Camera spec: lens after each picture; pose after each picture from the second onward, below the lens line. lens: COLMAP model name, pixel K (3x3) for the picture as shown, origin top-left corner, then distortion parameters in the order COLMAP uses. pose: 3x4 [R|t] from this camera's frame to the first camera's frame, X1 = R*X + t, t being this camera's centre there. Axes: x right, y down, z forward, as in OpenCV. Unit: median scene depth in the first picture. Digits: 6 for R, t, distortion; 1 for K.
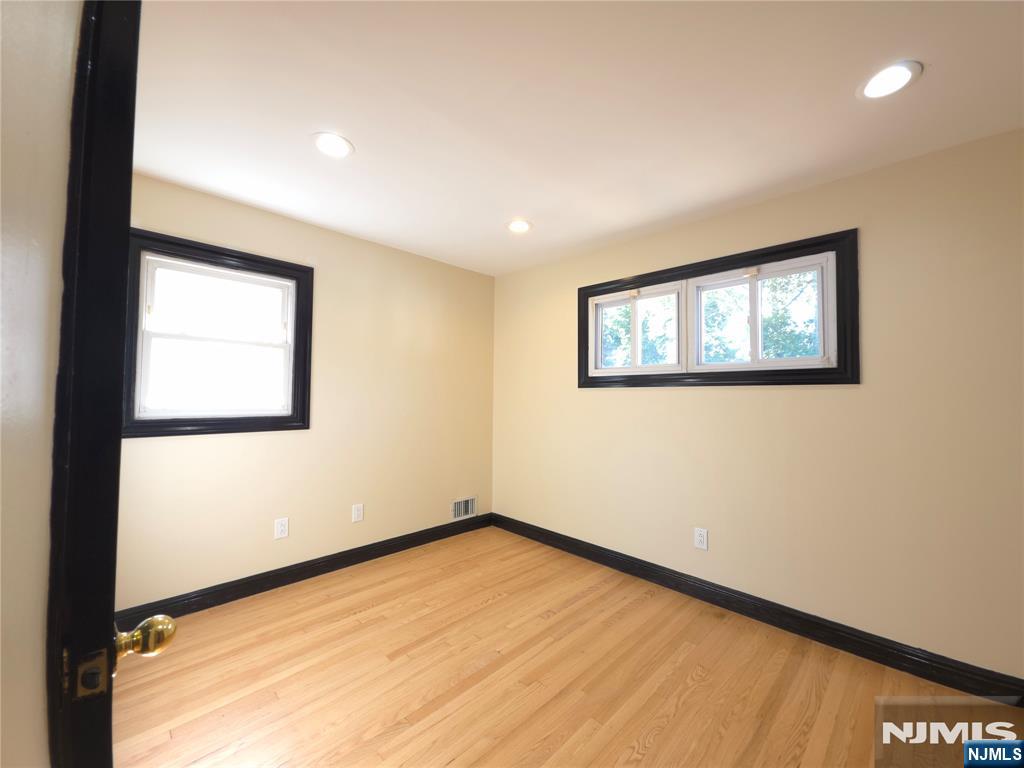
lens RADIAL K [[407.8, 0, 513.5], [0, 407.8, 382.9], [0, 0, 1]] dist [0.021638, -0.008713]
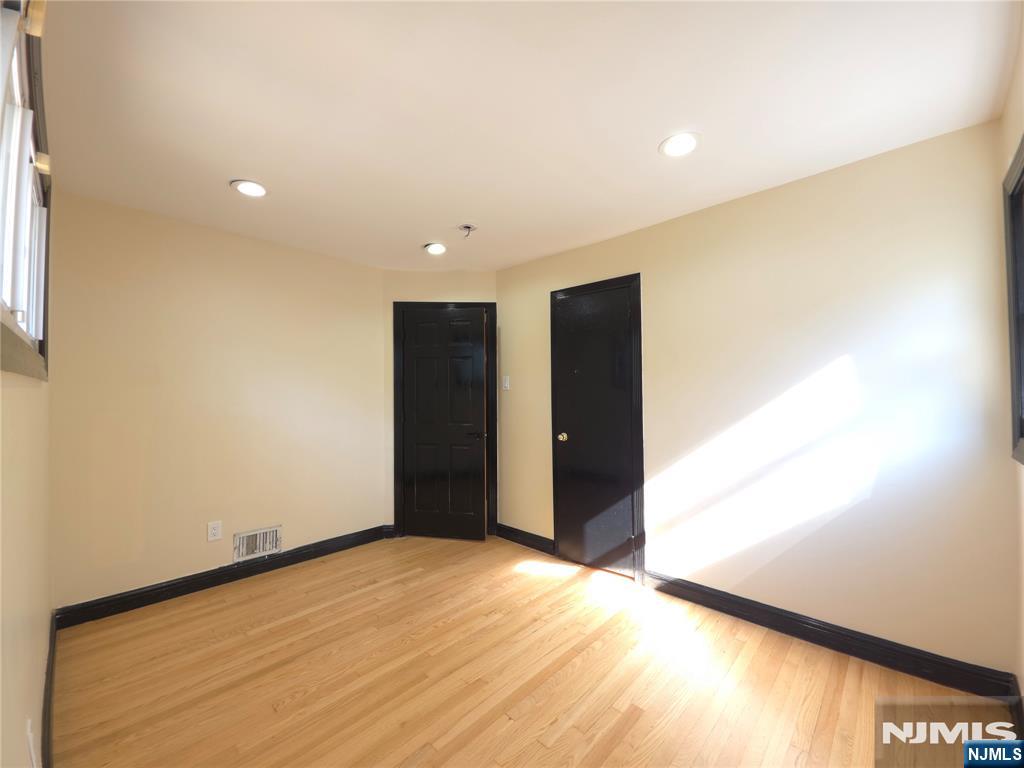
lens RADIAL K [[407.8, 0, 513.5], [0, 407.8, 382.9], [0, 0, 1]] dist [0.021638, -0.008713]
pose [[-0.999790, -0.004798, -0.019932, -0.026267], [-0.003541, 0.998029, -0.062657, 0.057342], [0.020193, -0.062573, -0.997836, 2.032532]]
